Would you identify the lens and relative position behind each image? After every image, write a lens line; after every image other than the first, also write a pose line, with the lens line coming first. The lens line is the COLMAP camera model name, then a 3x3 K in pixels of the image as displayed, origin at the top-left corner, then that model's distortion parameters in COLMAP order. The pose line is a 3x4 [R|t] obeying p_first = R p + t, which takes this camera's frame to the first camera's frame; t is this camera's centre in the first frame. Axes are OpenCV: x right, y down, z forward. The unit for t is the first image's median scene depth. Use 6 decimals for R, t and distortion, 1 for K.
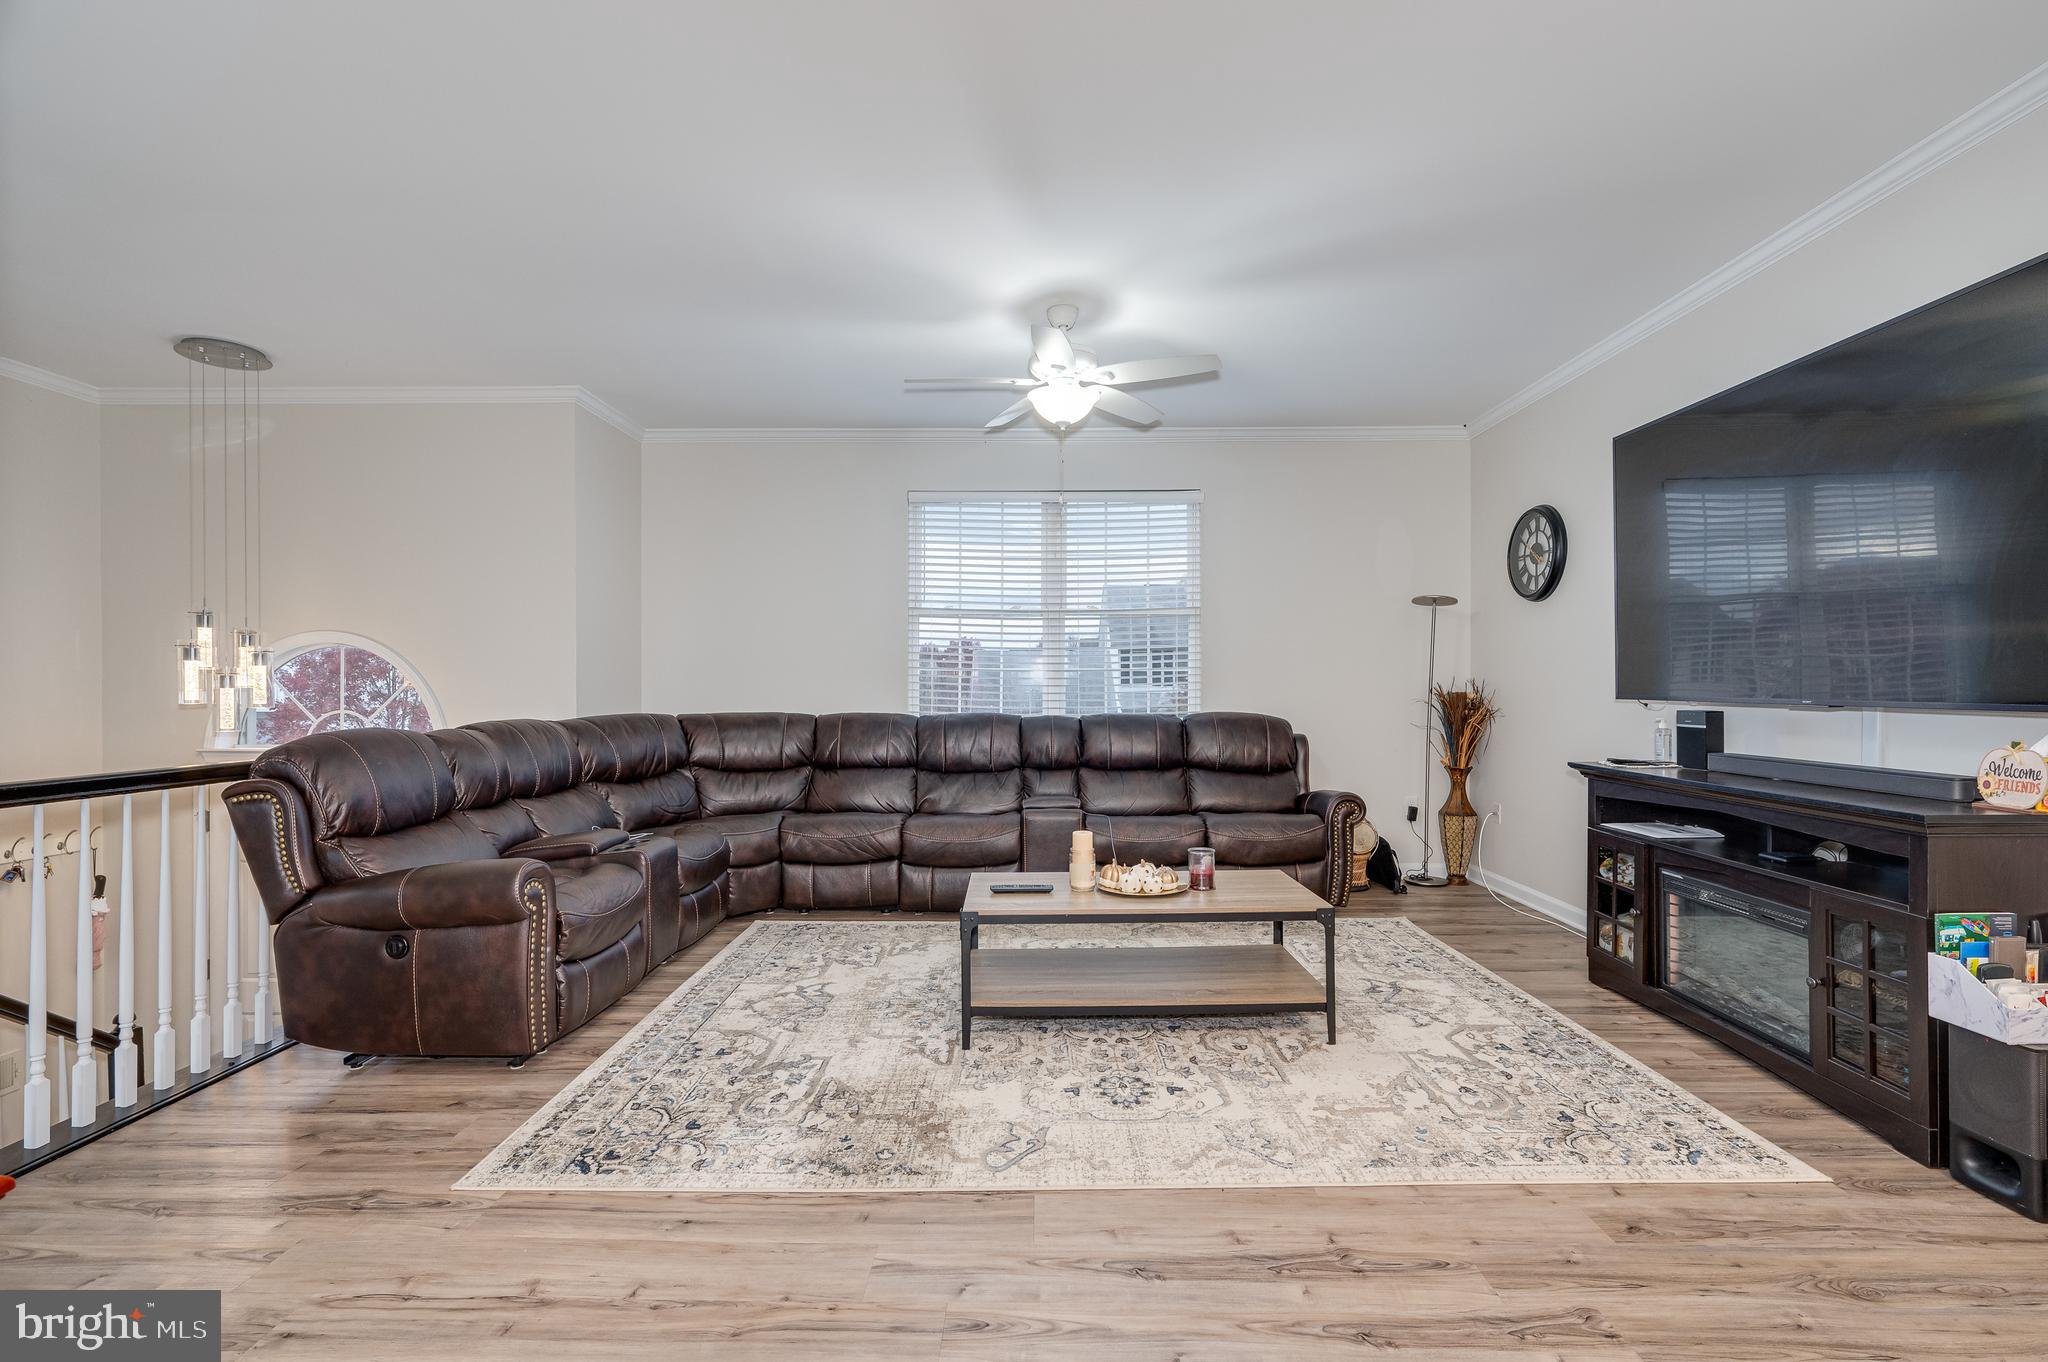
lens RADIAL K [[913.2, 0, 1021.9], [0, 913.2, 693.8], [0, 0, 1]] dist [-0.000132, 0.000028]
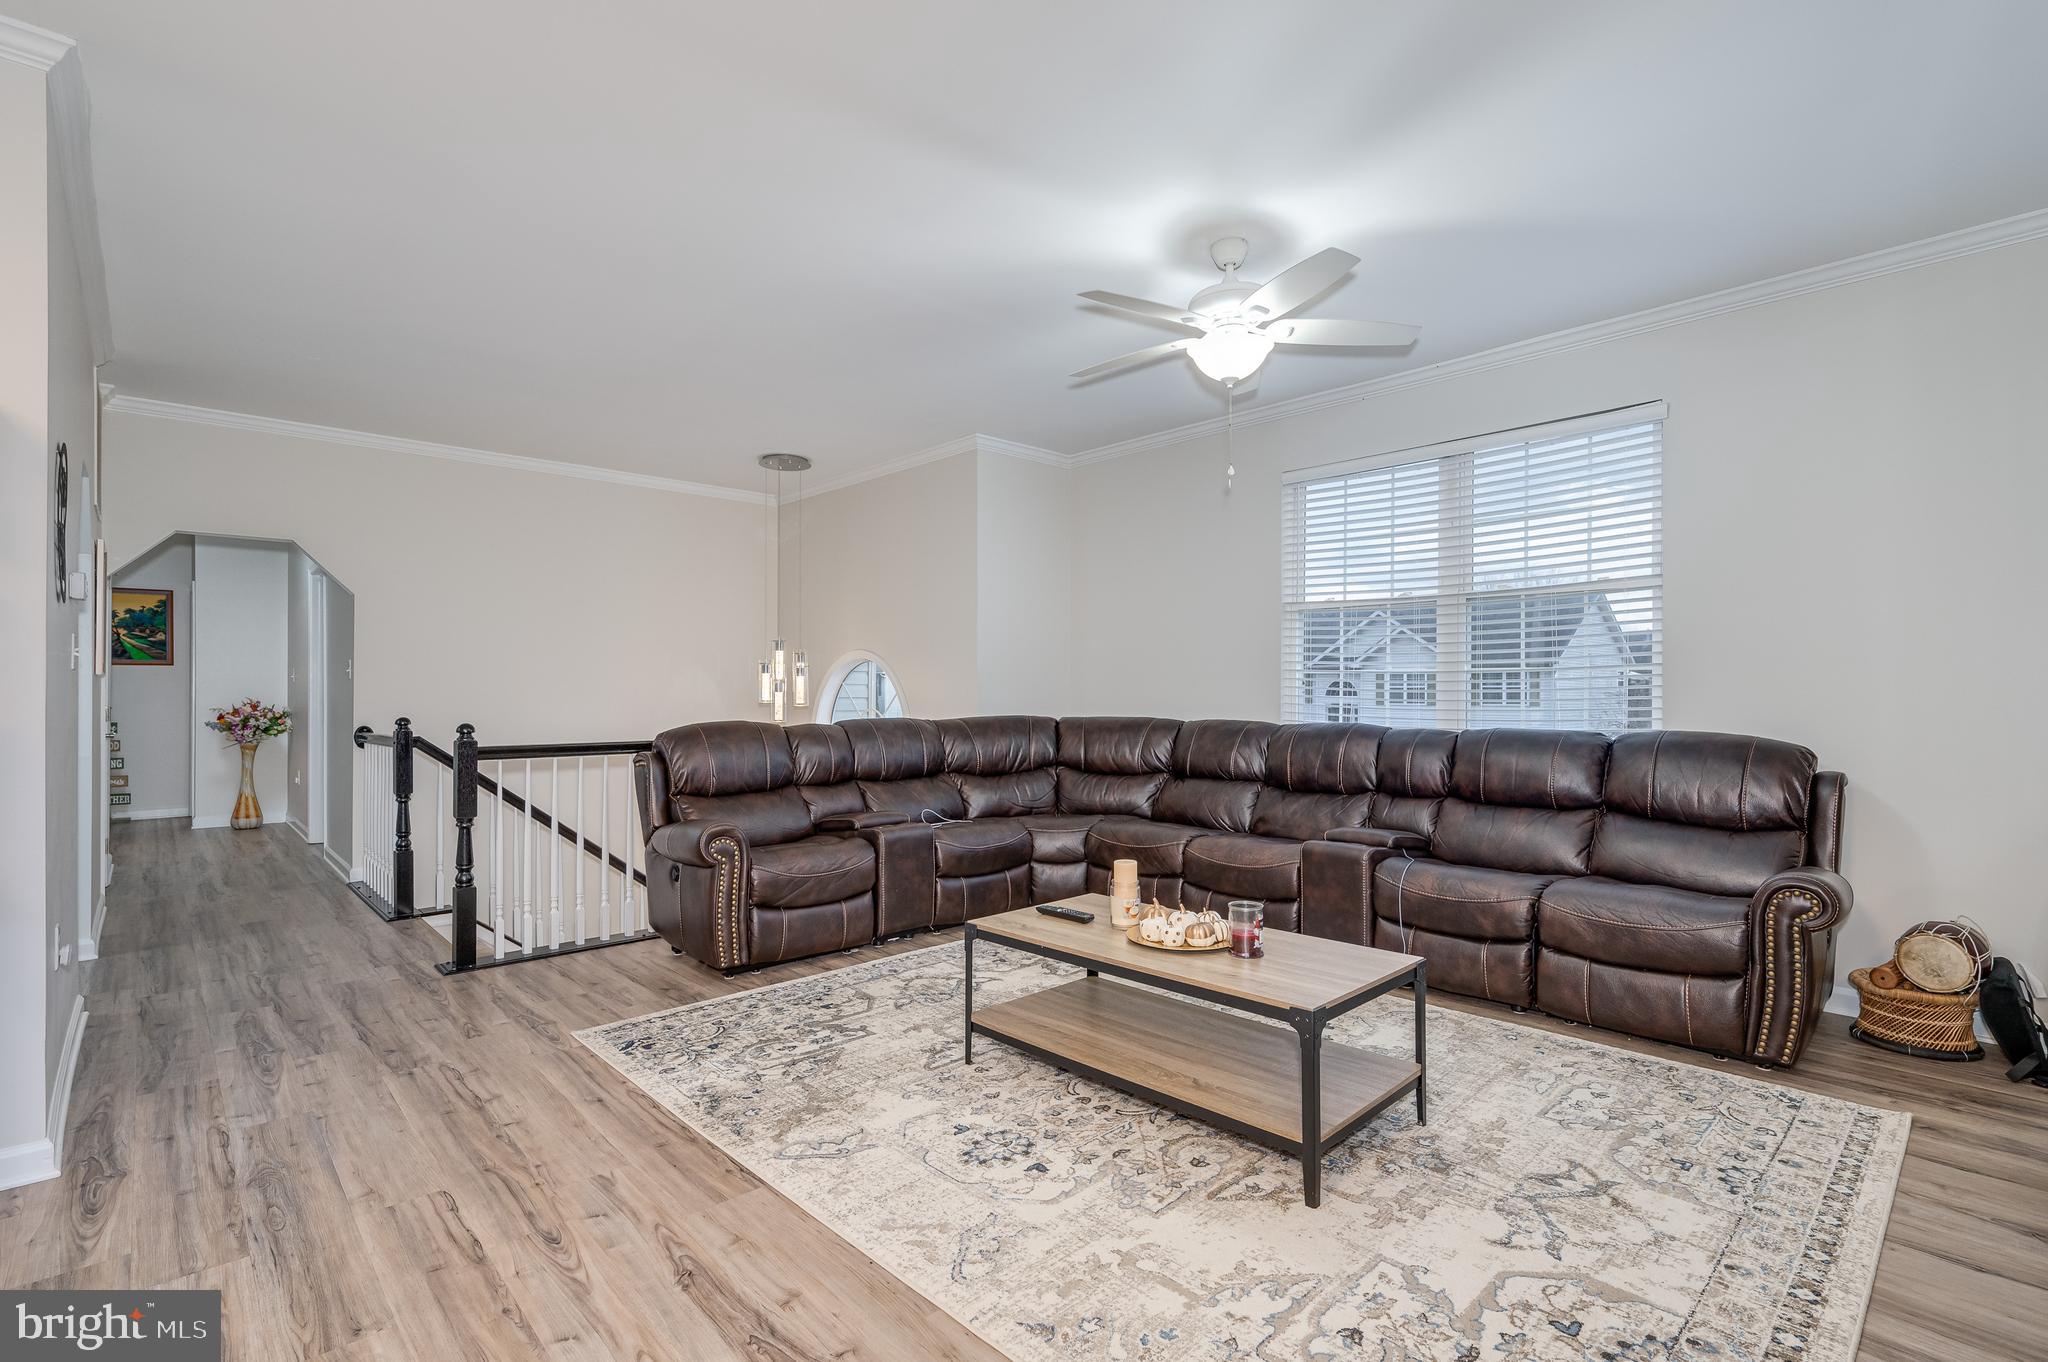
lens RADIAL K [[953.4, 0, 1026.9], [0, 953.4, 690.4], [0, 0, 1]] dist [0.001023, 0.000092]
pose [[0.689859, 0.000961, -0.723943, 0.643933], [-0.005768, 0.999975, -0.004169, -0.005909], [0.723920, 0.007052, 0.689847, 0.302513]]
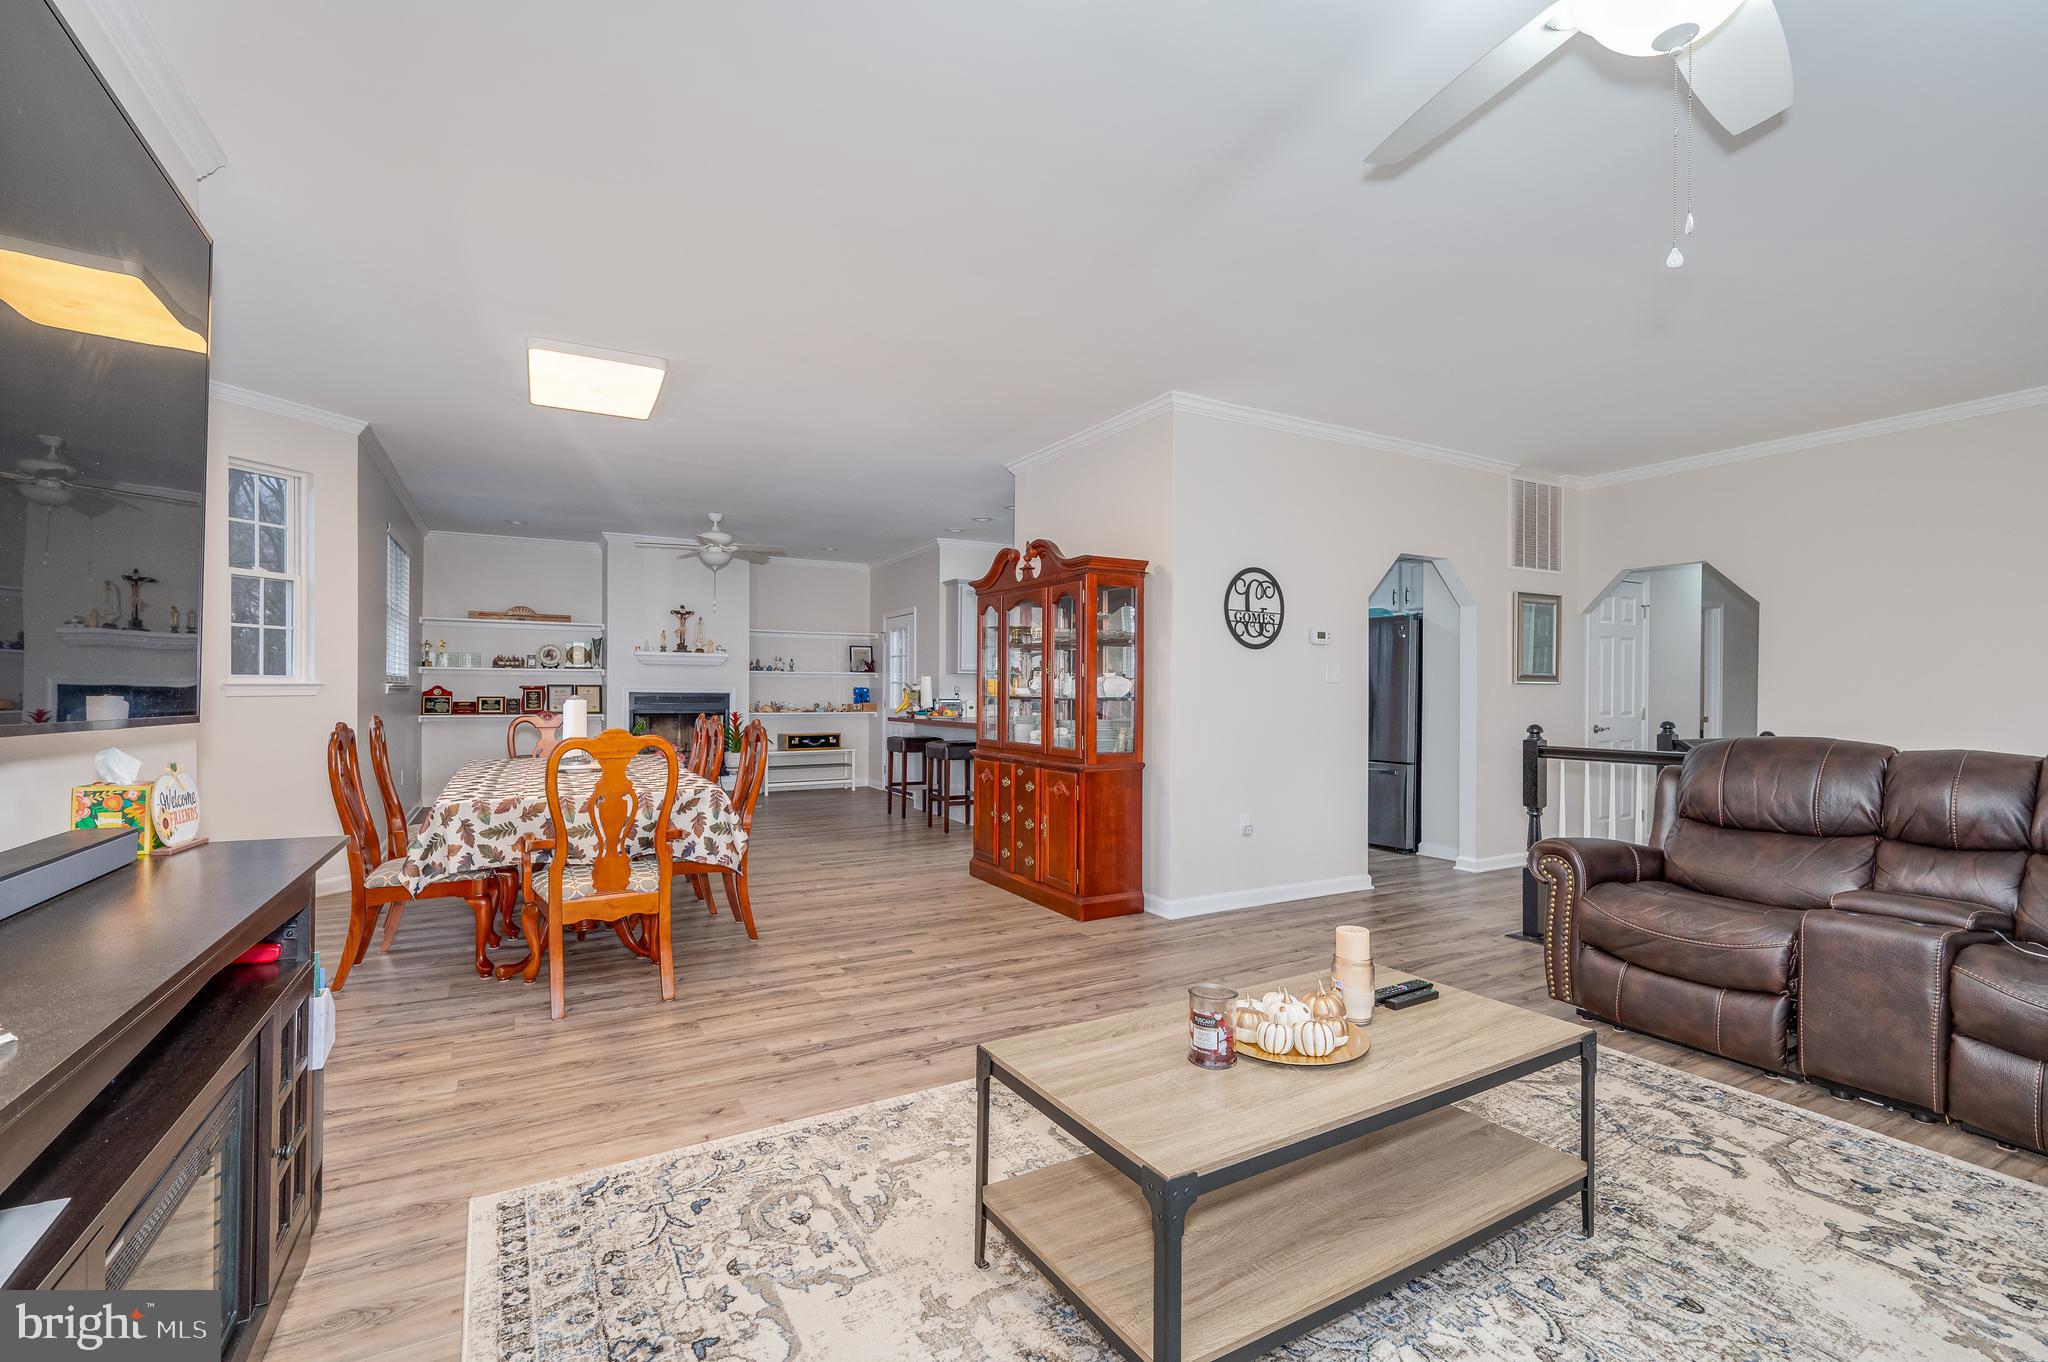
lens RADIAL K [[895.6, 0, 1024.0], [0, 895.6, 681.0], [0, 0, 1]] dist [0.000503, 0.000136]
pose [[-0.860772, -0.009141, -0.508909, 0.568958], [-0.005712, 0.999949, -0.008301, -0.012943], [0.508959, -0.004238, -0.860780, 1.394004]]
